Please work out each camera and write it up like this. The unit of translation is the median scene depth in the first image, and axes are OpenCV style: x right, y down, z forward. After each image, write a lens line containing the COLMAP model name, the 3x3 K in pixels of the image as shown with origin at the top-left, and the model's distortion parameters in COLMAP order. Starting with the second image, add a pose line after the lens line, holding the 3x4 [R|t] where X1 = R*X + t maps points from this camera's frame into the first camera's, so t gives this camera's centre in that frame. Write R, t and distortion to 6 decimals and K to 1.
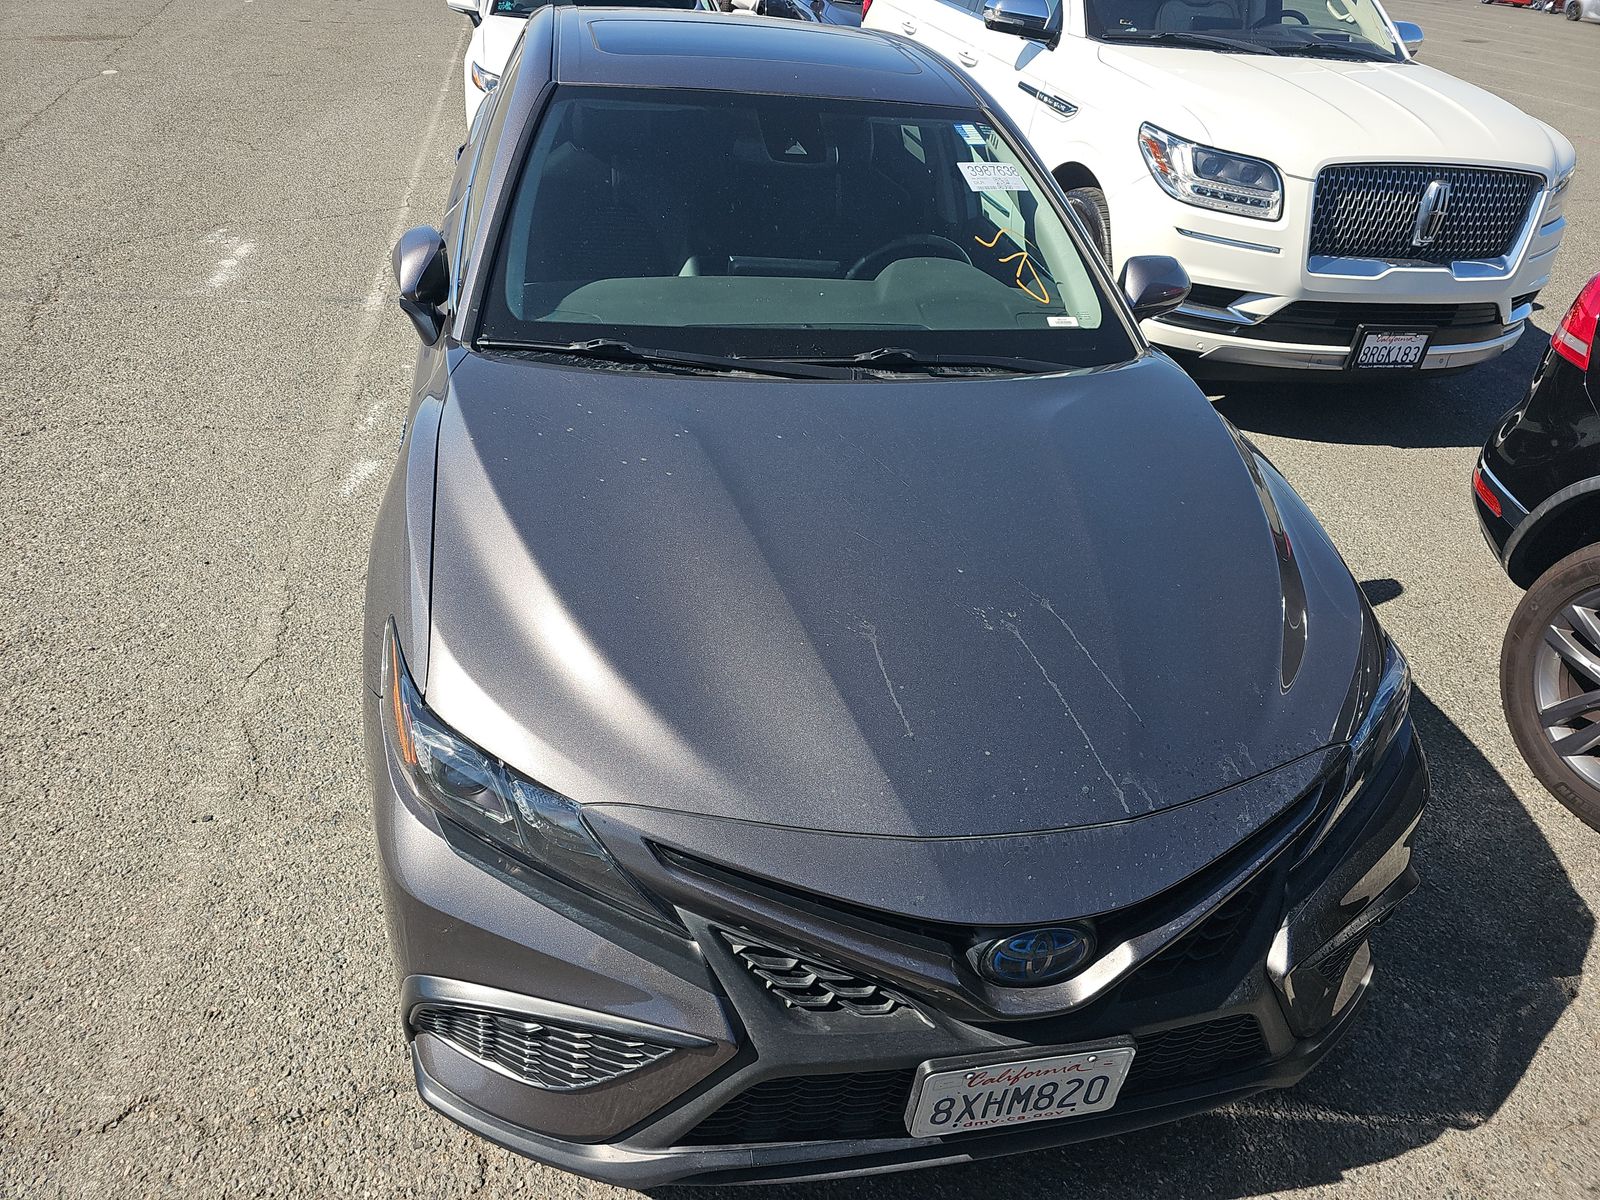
lens RADIAL K [[1105.4, 0, 792.2], [0, 1105.4, 591.8], [0, 0, 1]] dist [0.047503, -0.046073]
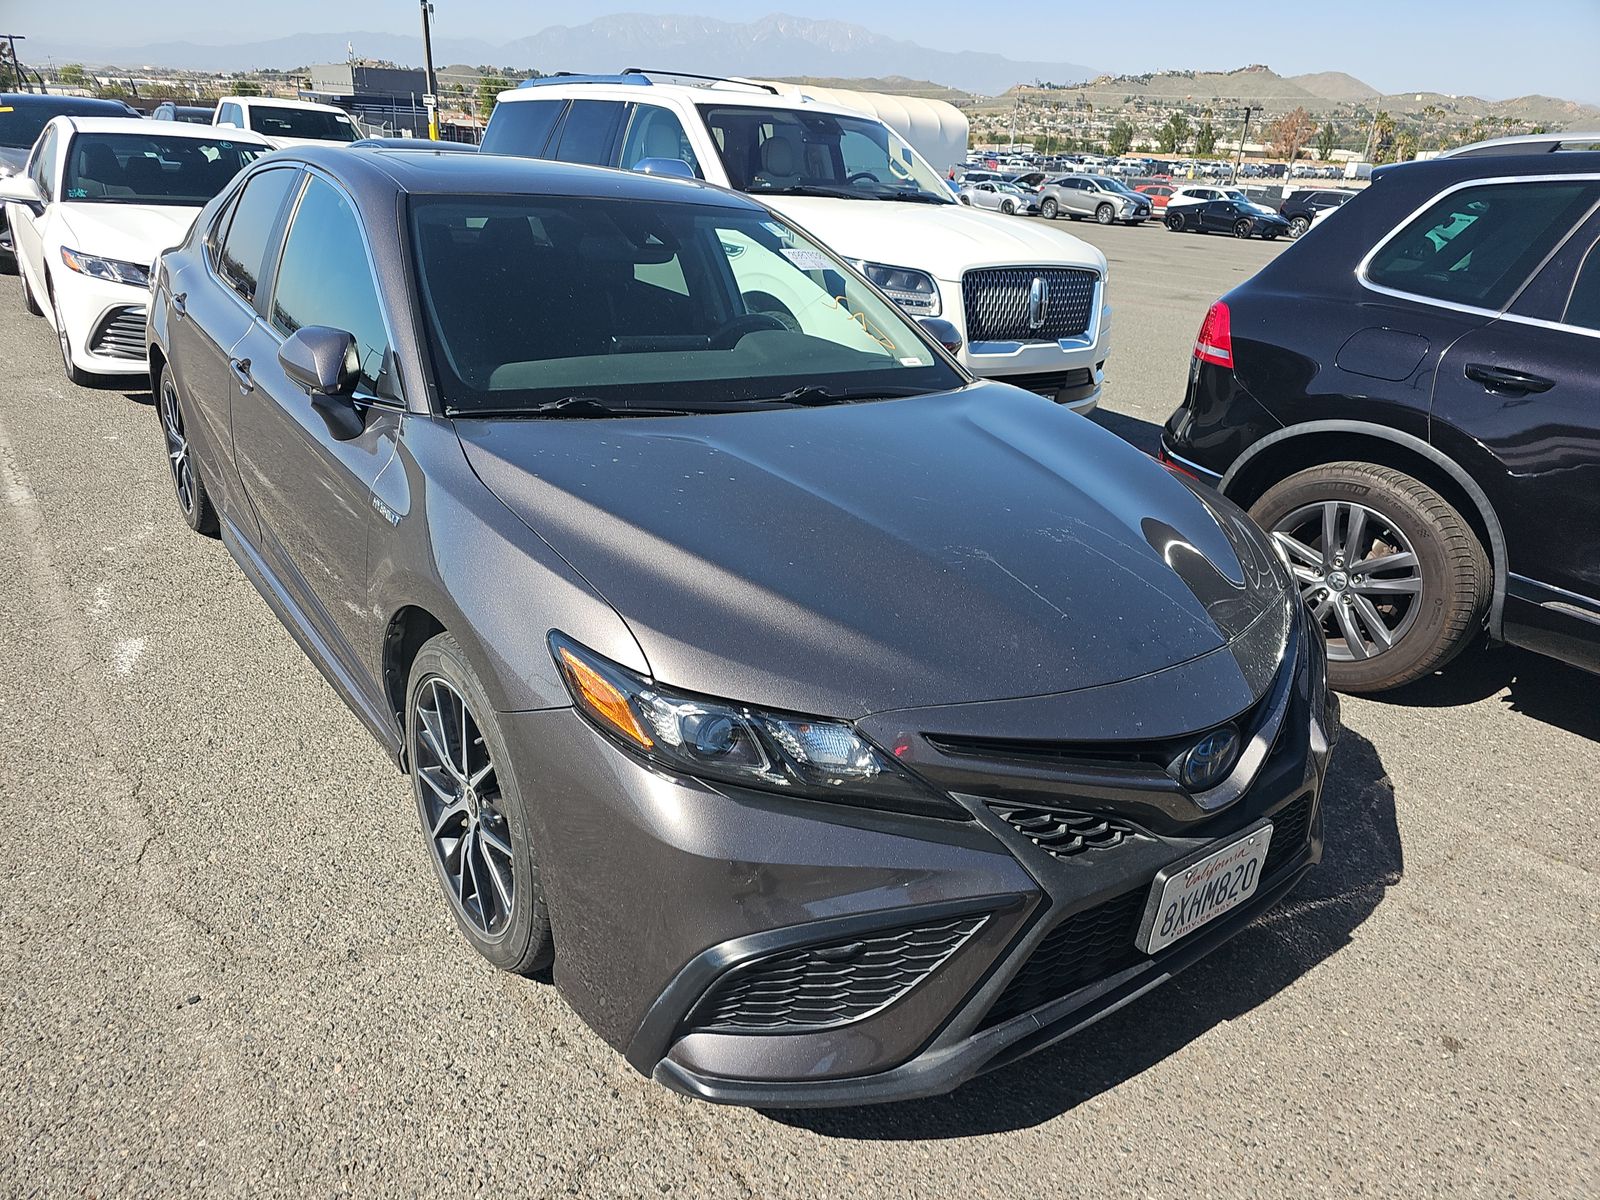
lens RADIAL K [[1105.4, 0, 800.4], [0, 1105.4, 614.3], [0, 0, 1]] dist [0.047503, -0.046073]
pose [[0.894968, -0.175817, 0.410024, -0.448648], [0.236865, 0.966094, -0.102751, 0.128697], [-0.378056, 0.189079, 0.906268, 0.014772]]
